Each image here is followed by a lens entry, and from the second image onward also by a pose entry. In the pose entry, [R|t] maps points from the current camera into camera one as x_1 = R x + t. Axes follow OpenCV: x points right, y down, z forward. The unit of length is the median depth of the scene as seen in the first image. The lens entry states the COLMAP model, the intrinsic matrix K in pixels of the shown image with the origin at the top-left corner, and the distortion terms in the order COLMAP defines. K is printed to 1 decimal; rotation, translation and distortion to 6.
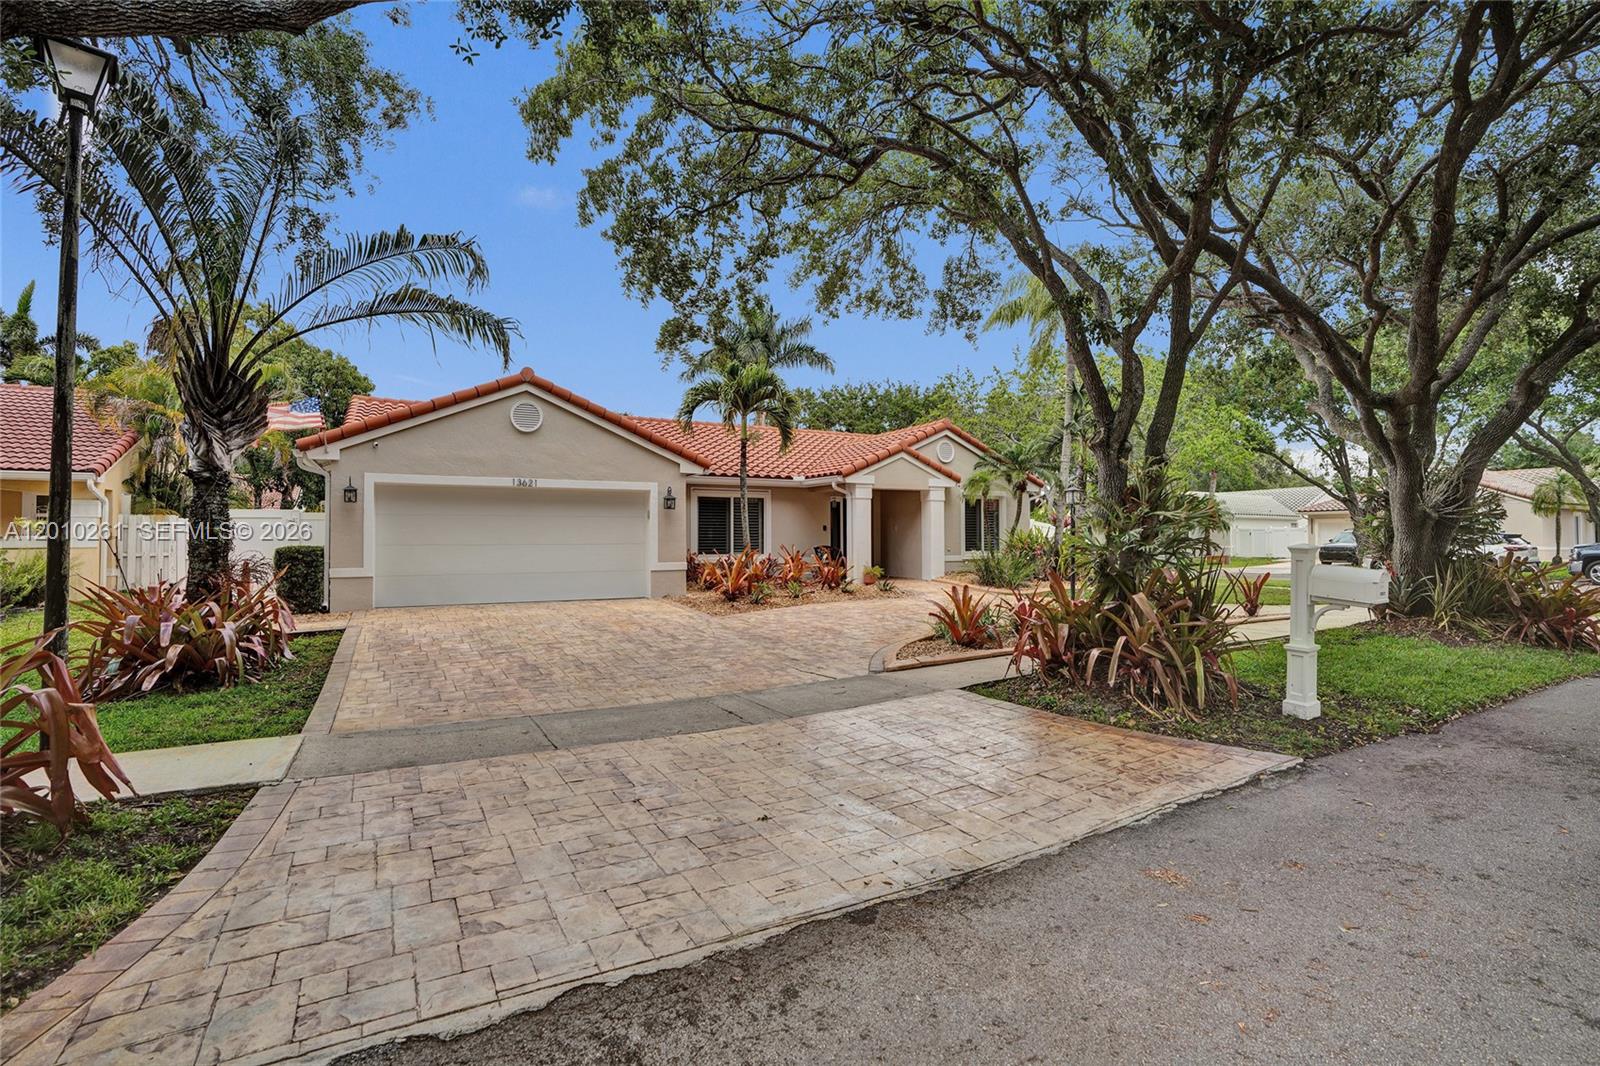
lens RADIAL K [[745.8, 0, 801.8], [0, 745.8, 528.1], [0, 0, 1]] dist [-0.041218, 0.005496]
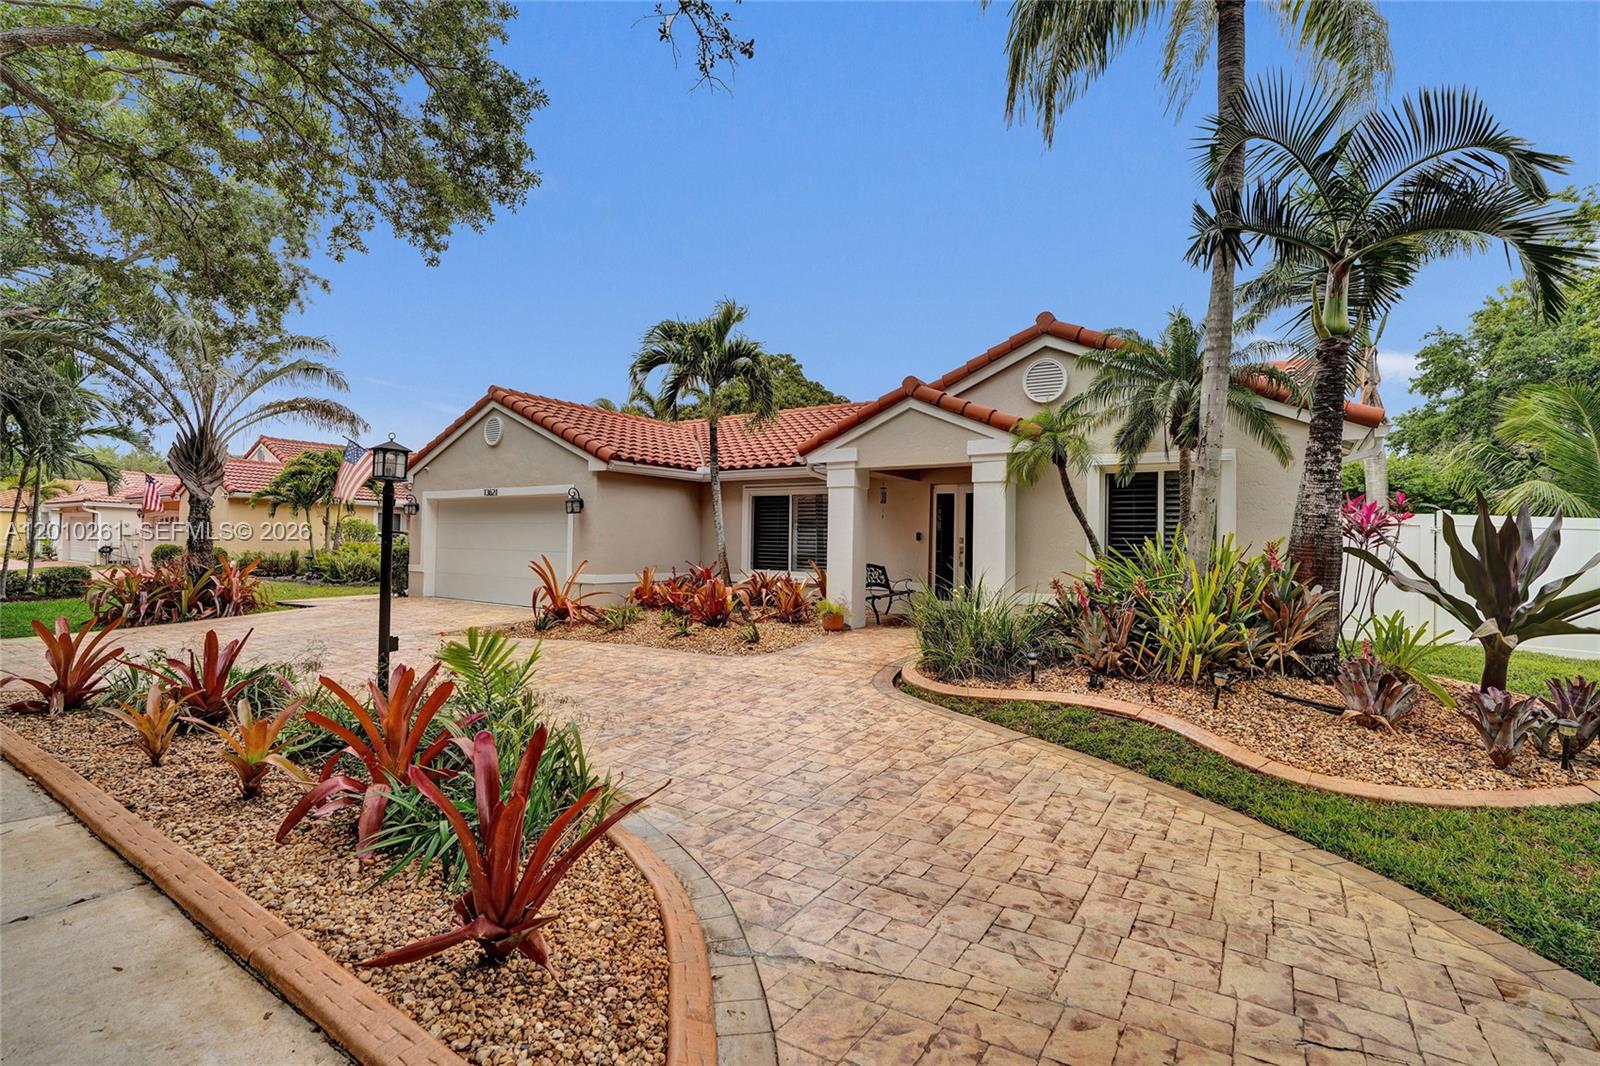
lens RADIAL K [[745.8, 0, 799.1], [0, 745.8, 534.2], [0, 0, 1]] dist [-0.041218, 0.005496]
pose [[0.453819, -0.001221, -0.891093, 0.595792], [-0.005043, 0.999980, -0.003938, 0.001135], [0.891080, 0.006281, 0.453803, 0.681115]]
